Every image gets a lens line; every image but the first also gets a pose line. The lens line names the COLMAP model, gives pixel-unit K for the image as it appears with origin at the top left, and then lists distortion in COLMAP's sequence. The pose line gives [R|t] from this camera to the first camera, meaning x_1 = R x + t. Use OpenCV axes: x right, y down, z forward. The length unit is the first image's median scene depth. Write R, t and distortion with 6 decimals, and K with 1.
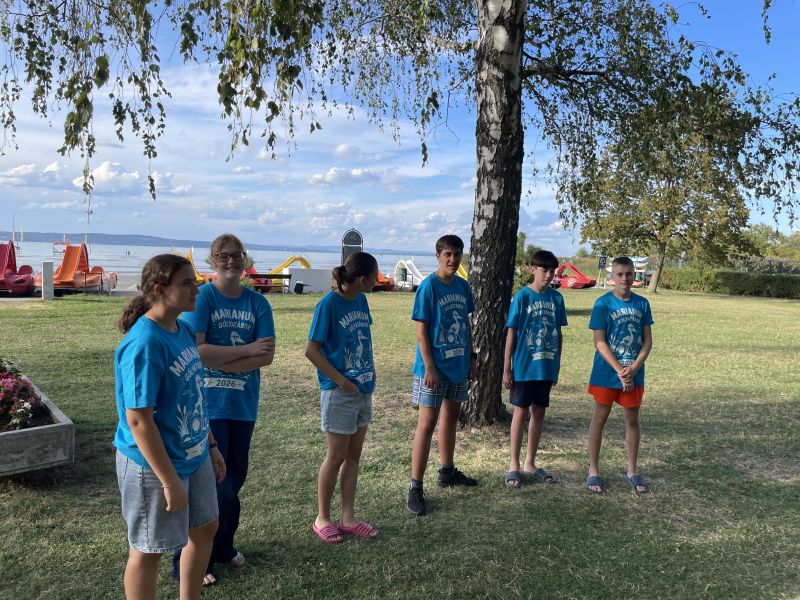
lens RADIAL K [[621.2, 0, 405.5], [0, 621.2, 300.6], [0, 0, 1]] dist [0.158044, 0.003312]
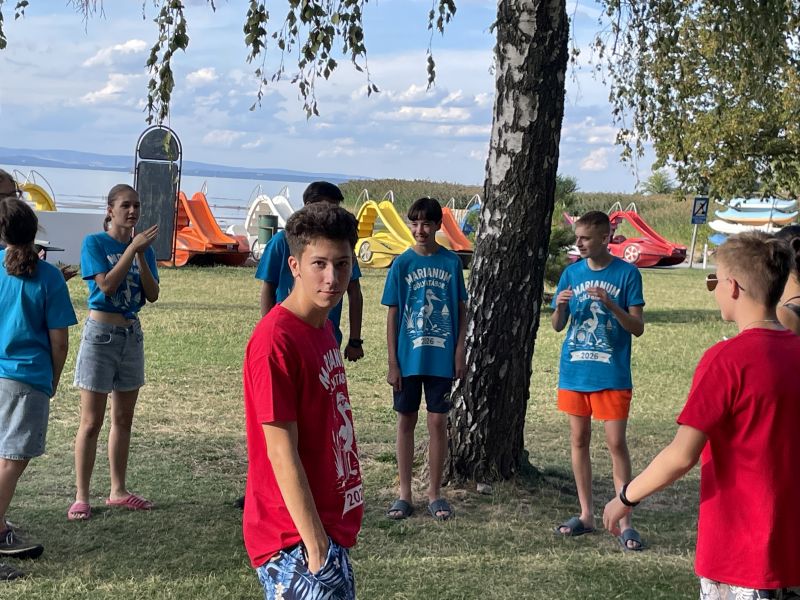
lens RADIAL K [[1478.7, 0, 397.0], [0, 1478.7, 299.5], [0, 0, 1]] dist [0.260296, 0.000000]
pose [[0.994781, 0.013176, 0.101178, -0.141981], [-0.013805, 0.999890, 0.005513, 0.012984], [-0.101095, -0.006881, 0.994853, -0.523104]]
